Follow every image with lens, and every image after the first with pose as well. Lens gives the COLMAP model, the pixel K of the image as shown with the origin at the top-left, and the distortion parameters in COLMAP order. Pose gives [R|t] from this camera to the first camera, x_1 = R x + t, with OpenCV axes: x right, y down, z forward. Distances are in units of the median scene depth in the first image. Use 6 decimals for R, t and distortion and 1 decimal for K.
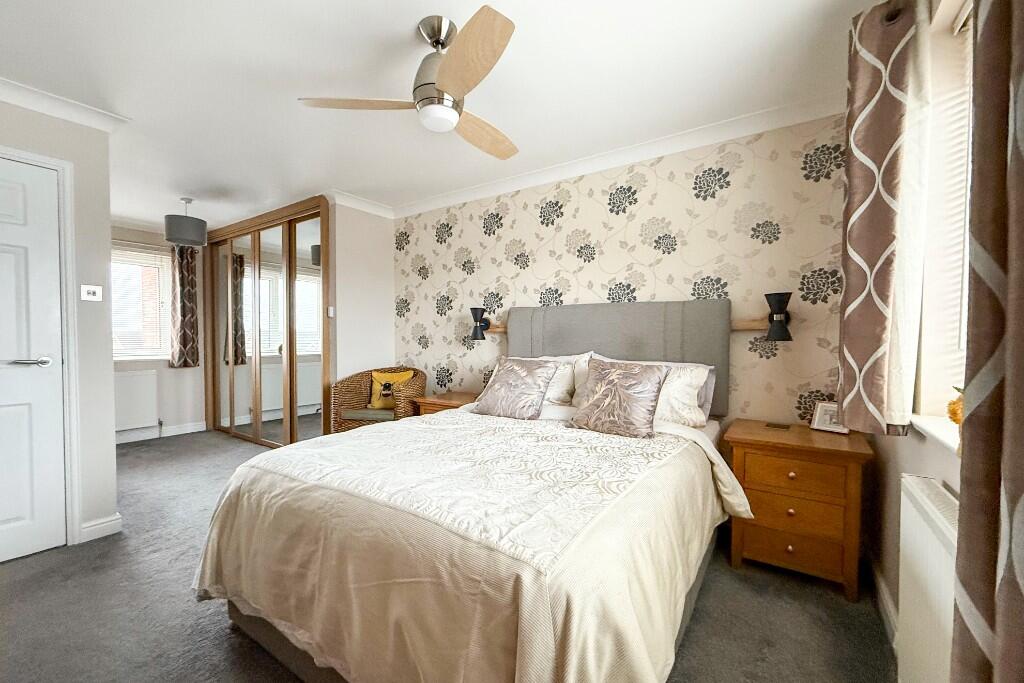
lens RADIAL K [[412.4, 0, 513.5], [0, 412.4, 346.2], [0, 0, 1]] dist [0.001088, 0.000202]
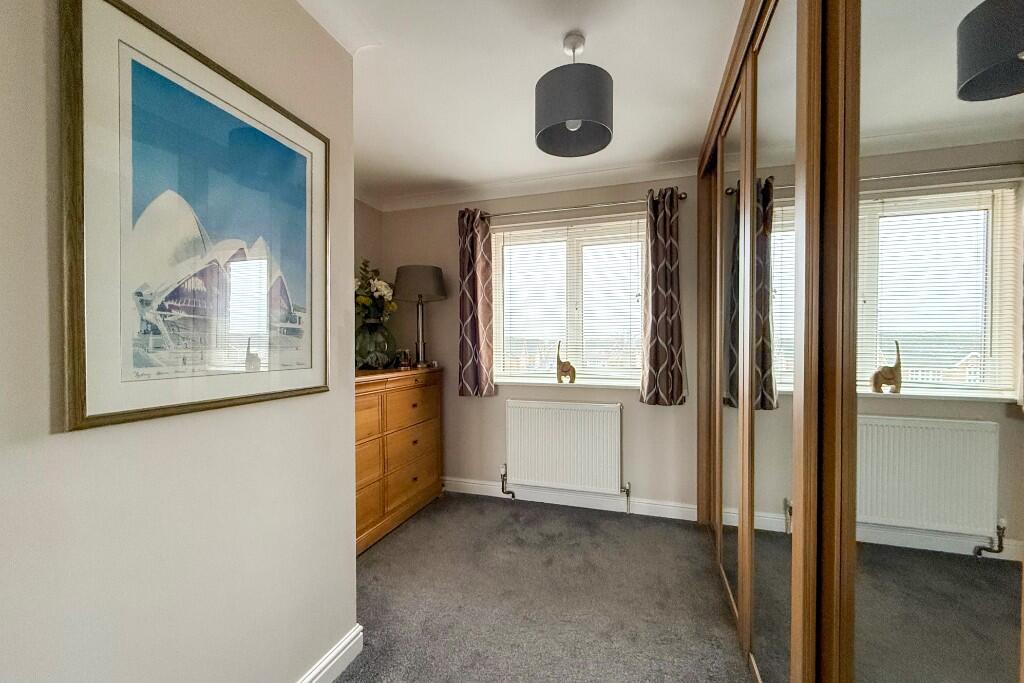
lens RADIAL K [[412.4, 0, 513.0], [0, 412.4, 345.4], [0, 0, 1]] dist [0.001088, 0.000202]
pose [[0.279237, 0.006809, -0.960198, -0.311309], [-0.022506, 0.999747, 0.000544, -0.026112], [0.959958, 0.021458, 0.279320, 0.655021]]
